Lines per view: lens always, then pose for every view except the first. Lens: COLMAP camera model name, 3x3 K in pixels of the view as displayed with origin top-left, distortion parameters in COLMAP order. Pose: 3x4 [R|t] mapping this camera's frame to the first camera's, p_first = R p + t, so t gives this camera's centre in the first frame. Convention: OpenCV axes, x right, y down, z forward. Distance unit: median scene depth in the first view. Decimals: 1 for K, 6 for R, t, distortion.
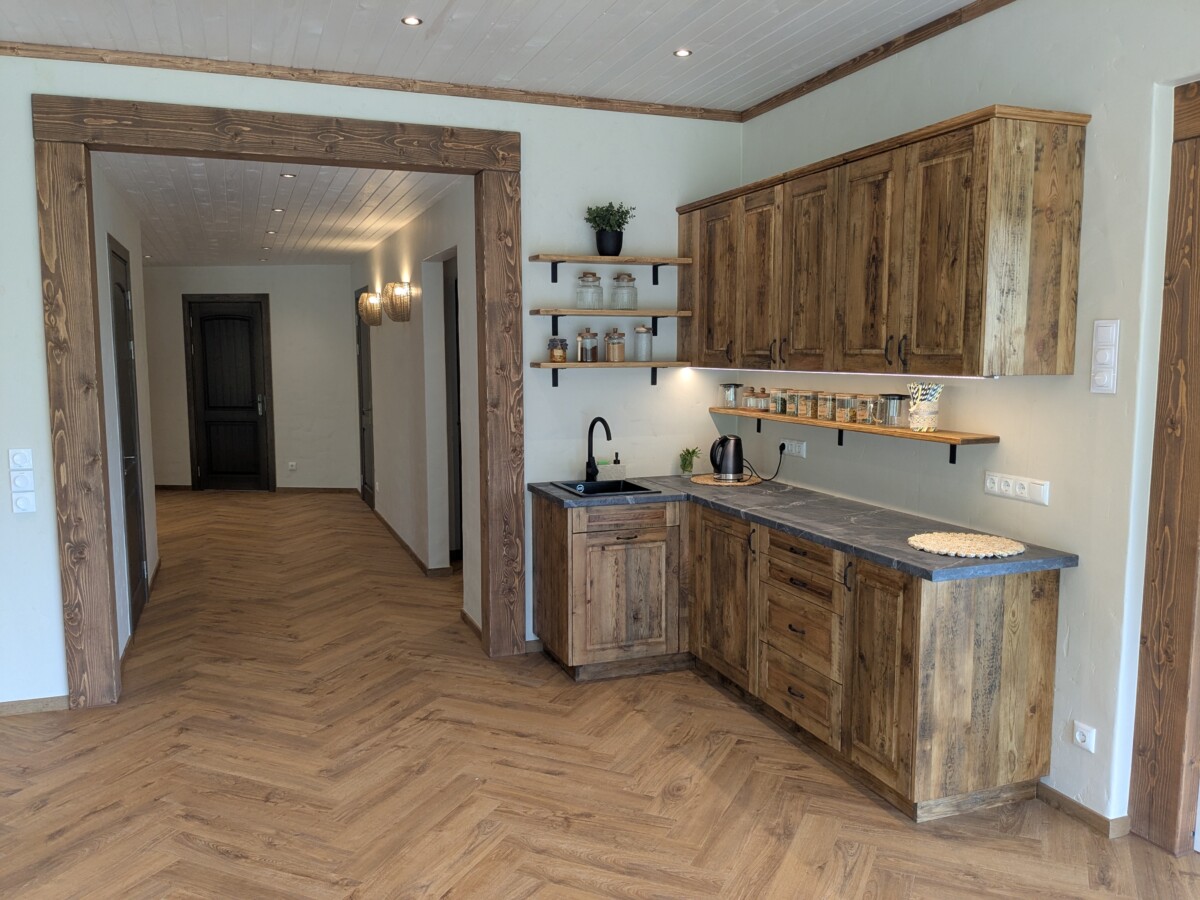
lens RADIAL K [[961.5, 0, 601.7], [0, 961.5, 453.5], [0, 0, 1]] dist [0.031469, -0.045763]
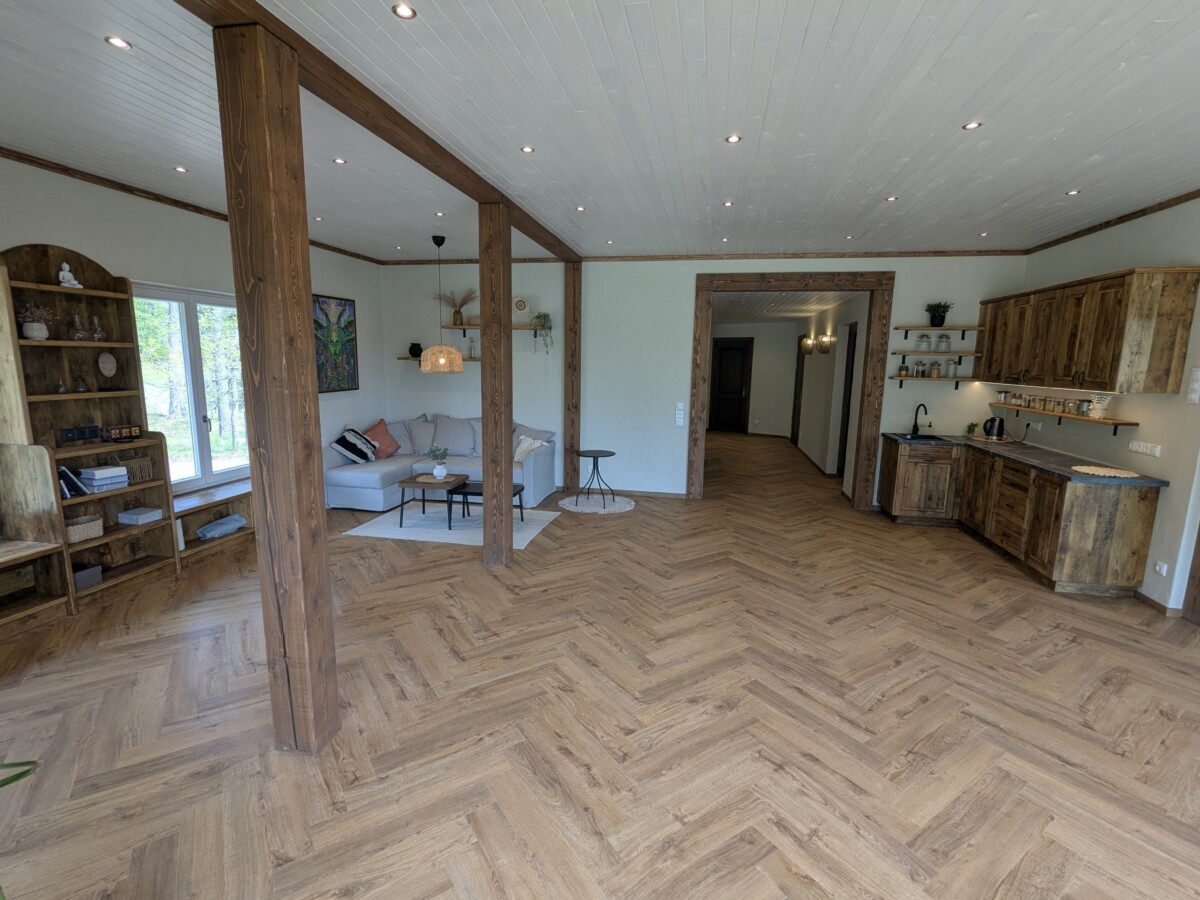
lens RADIAL K [[562.7, 0, 597.5], [0, 562.7, 451.6], [0, 0, 1]] dist [-0.005954, 0.000806]
pose [[0.845663, 0.102821, -0.523720, 0.060406], [-0.075742, 0.994456, 0.072938, 0.036076], [0.528316, -0.022013, 0.848763, -0.508727]]
